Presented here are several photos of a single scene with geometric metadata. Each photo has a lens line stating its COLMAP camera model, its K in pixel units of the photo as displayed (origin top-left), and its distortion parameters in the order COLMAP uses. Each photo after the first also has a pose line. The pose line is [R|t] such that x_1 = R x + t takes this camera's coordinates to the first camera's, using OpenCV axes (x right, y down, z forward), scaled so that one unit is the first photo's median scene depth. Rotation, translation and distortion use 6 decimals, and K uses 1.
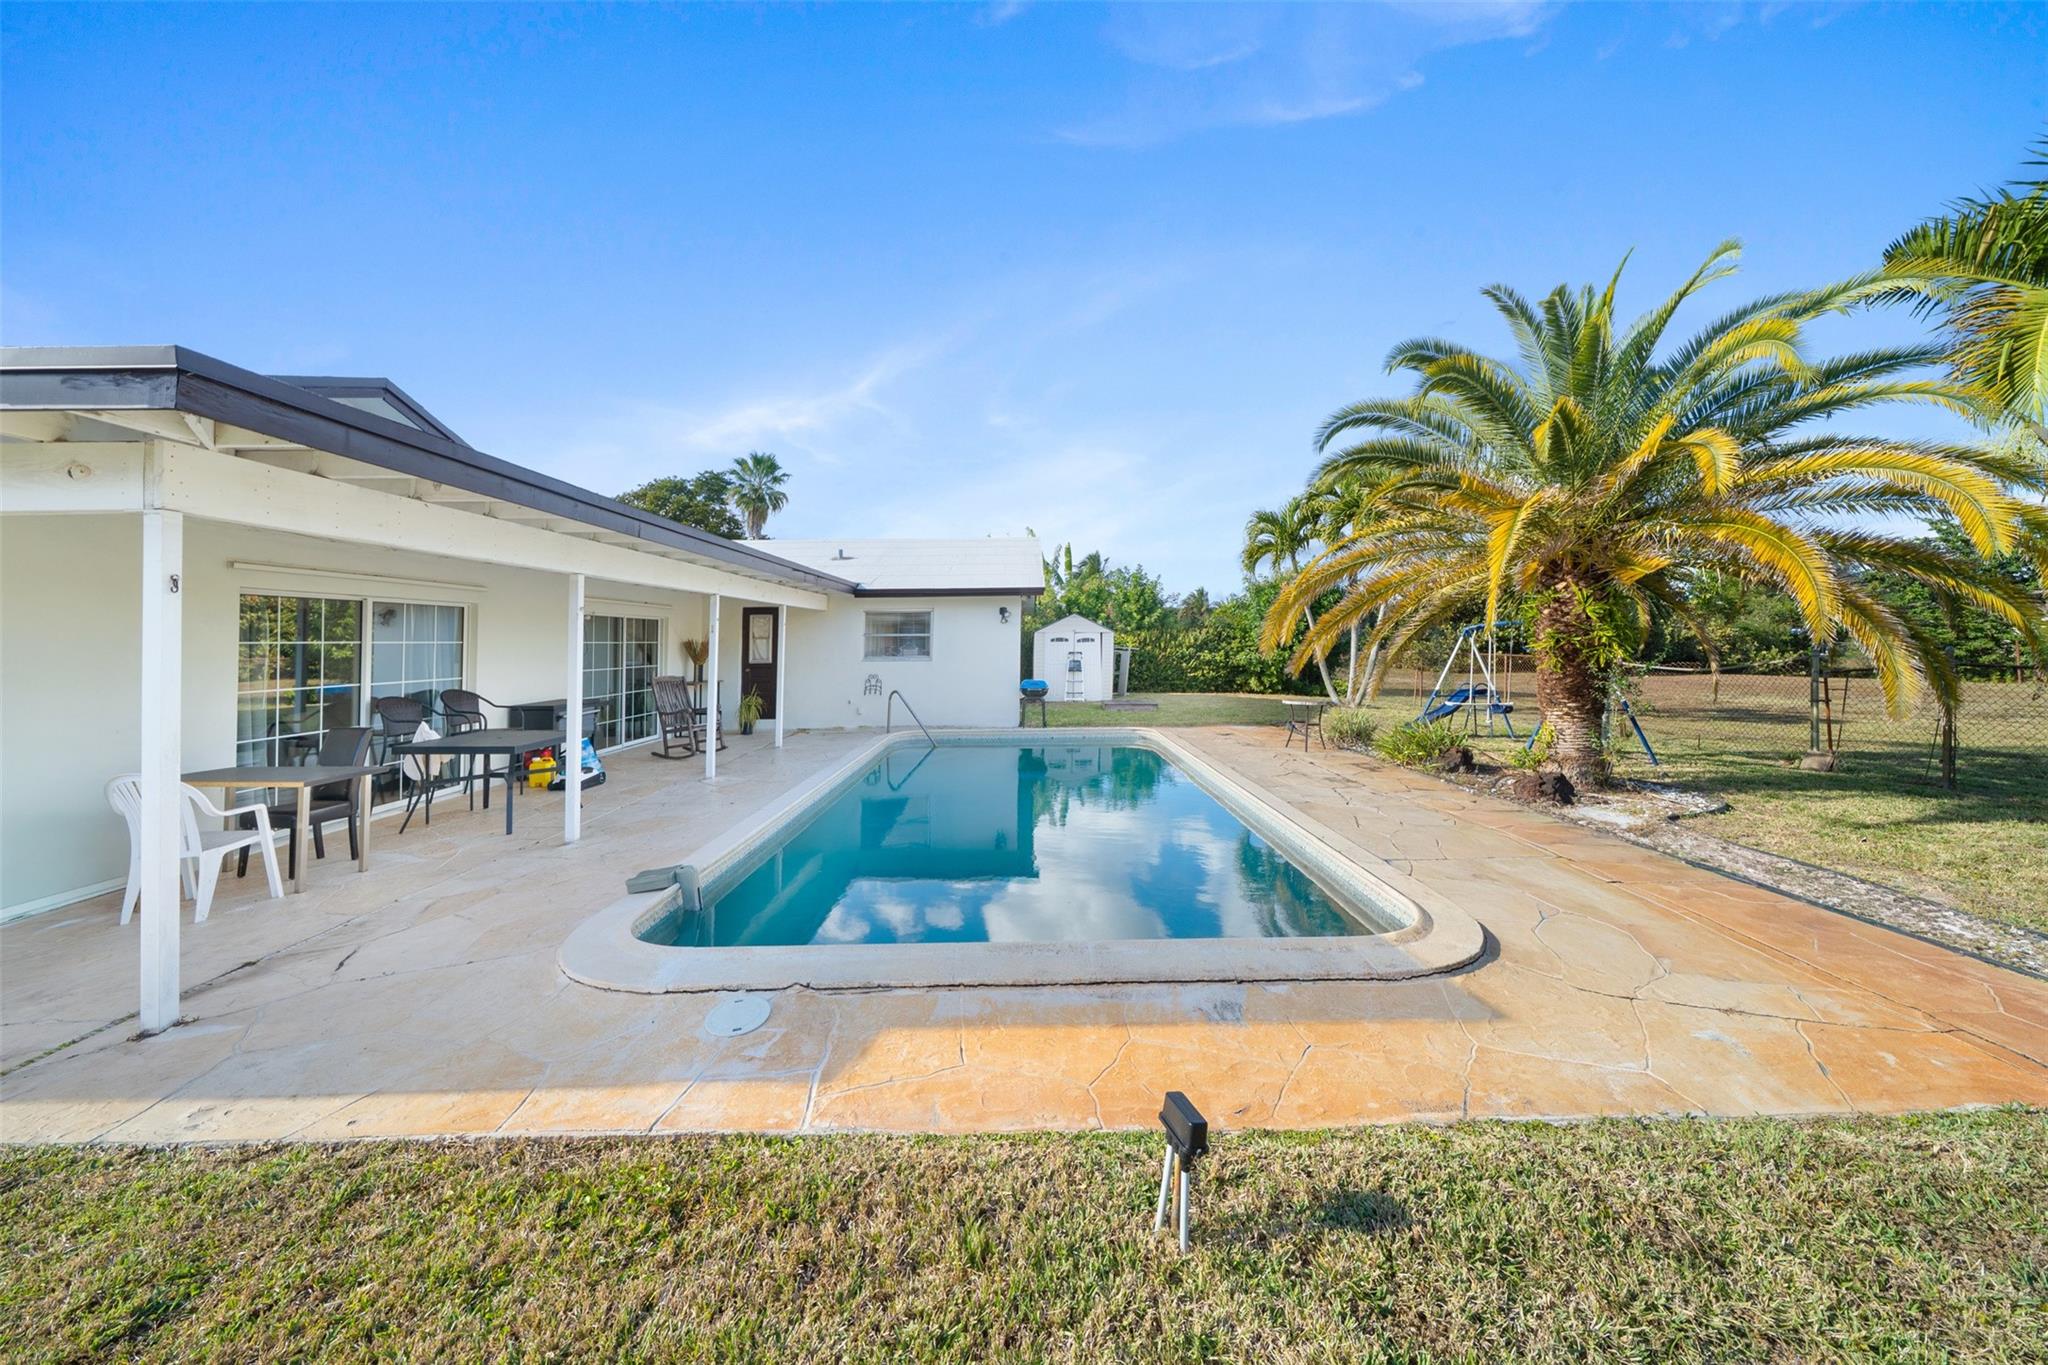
lens RADIAL K [[728.6, 0, 1019.2], [0, 728.6, 645.8], [0, 0, 1]] dist [-0.003318, -0.000132]
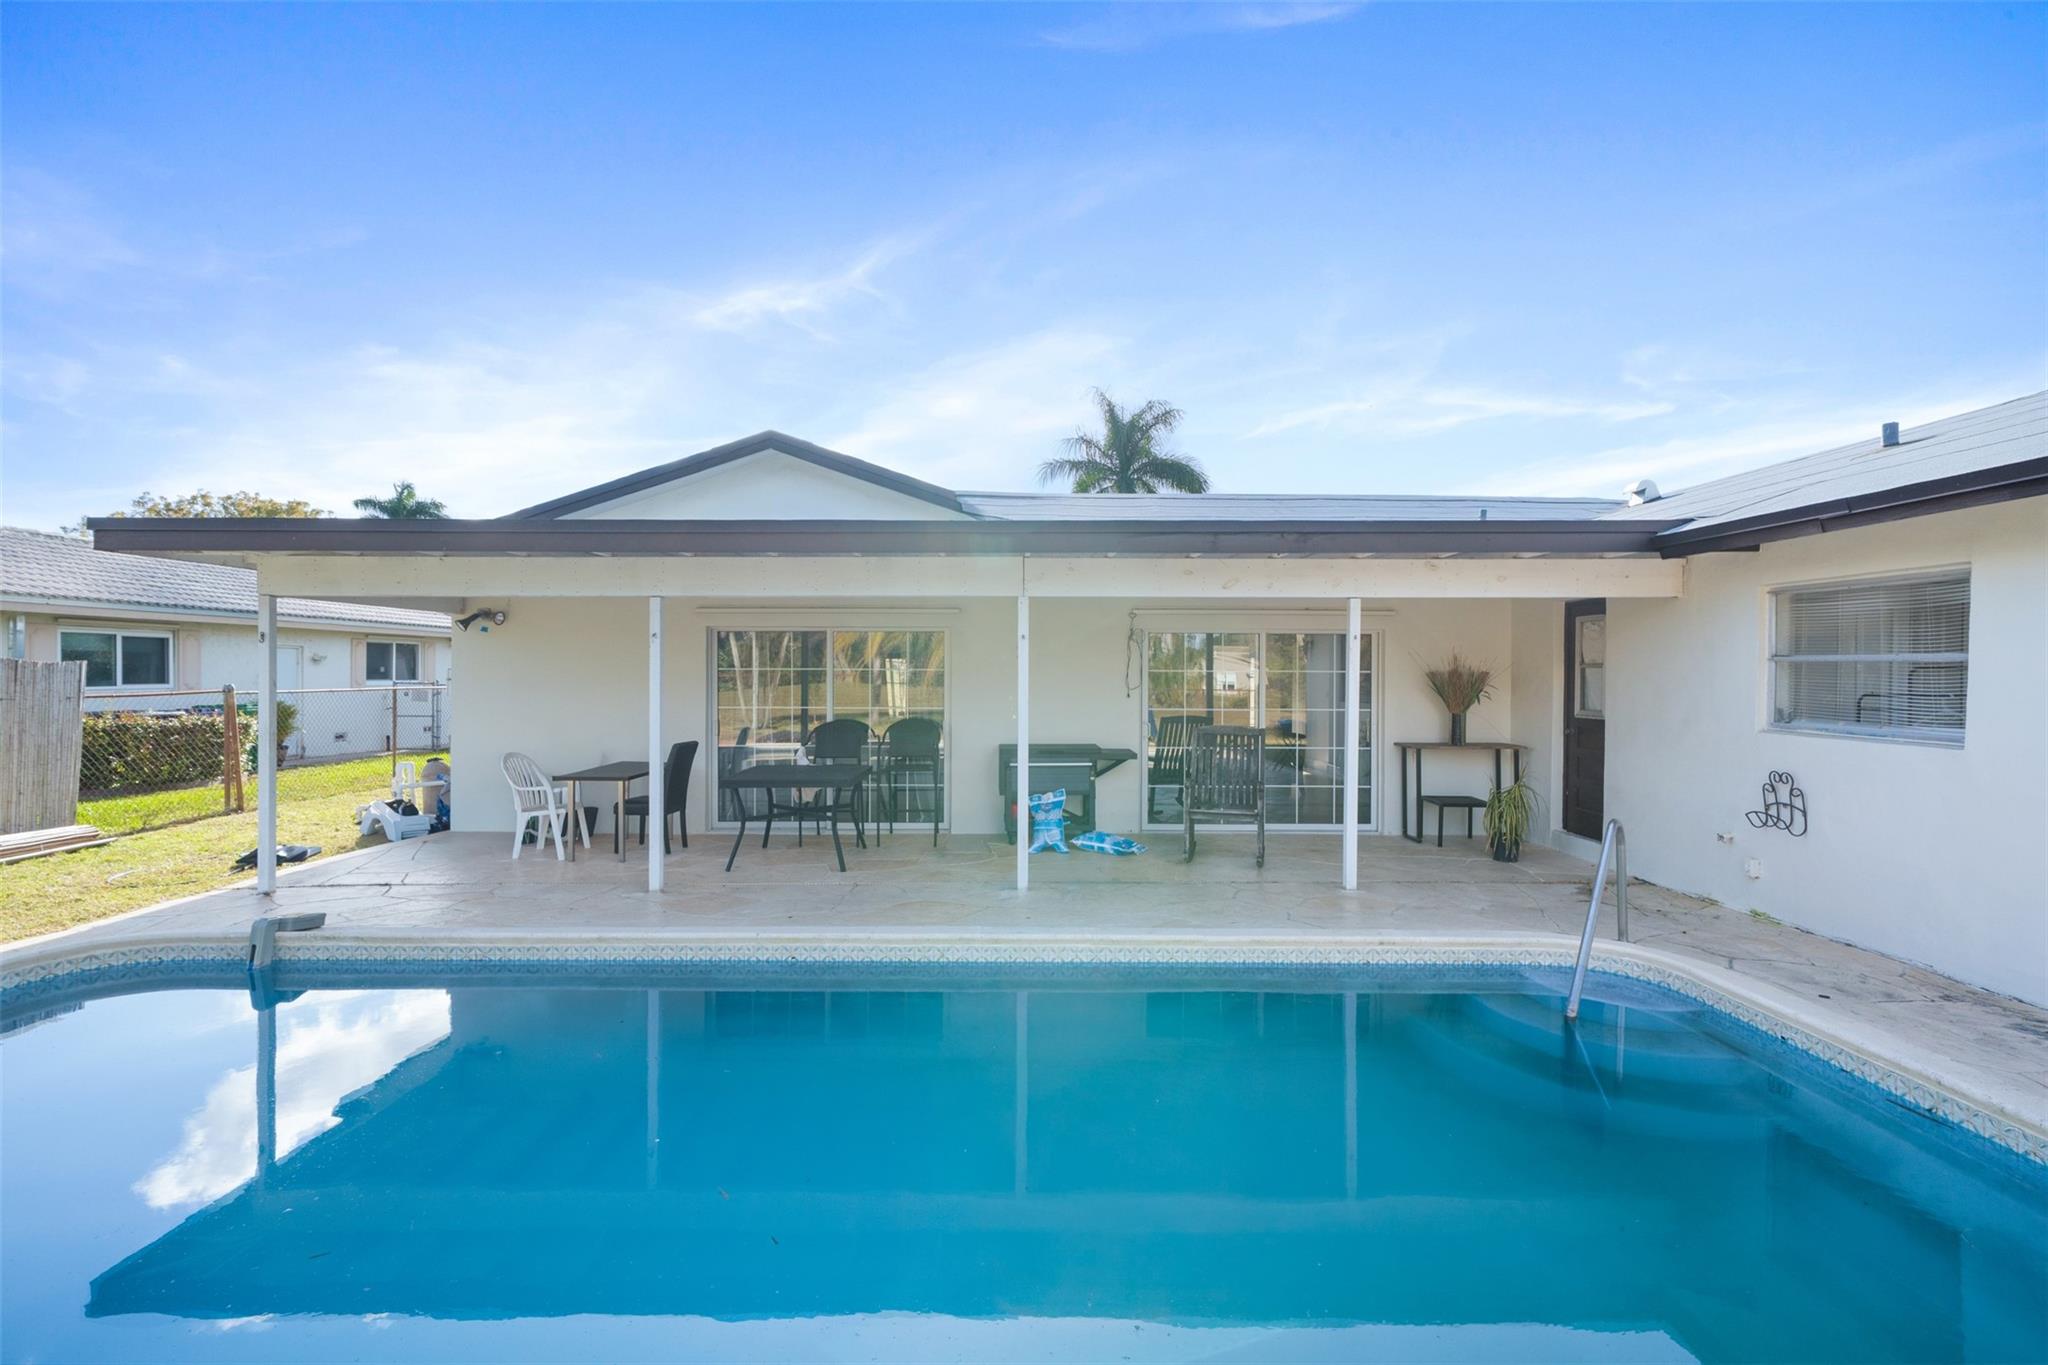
lens RADIAL K [[923.2, 0, 1026.4], [0, 923.2, 655.4], [0, 0, 1]] dist [0.000500, 0.000065]
pose [[-0.022254, -0.007323, -0.999726, 0.249012], [-0.008890, 0.999935, -0.007126, -0.010035], [0.999713, 0.008729, -0.022318, 0.658038]]
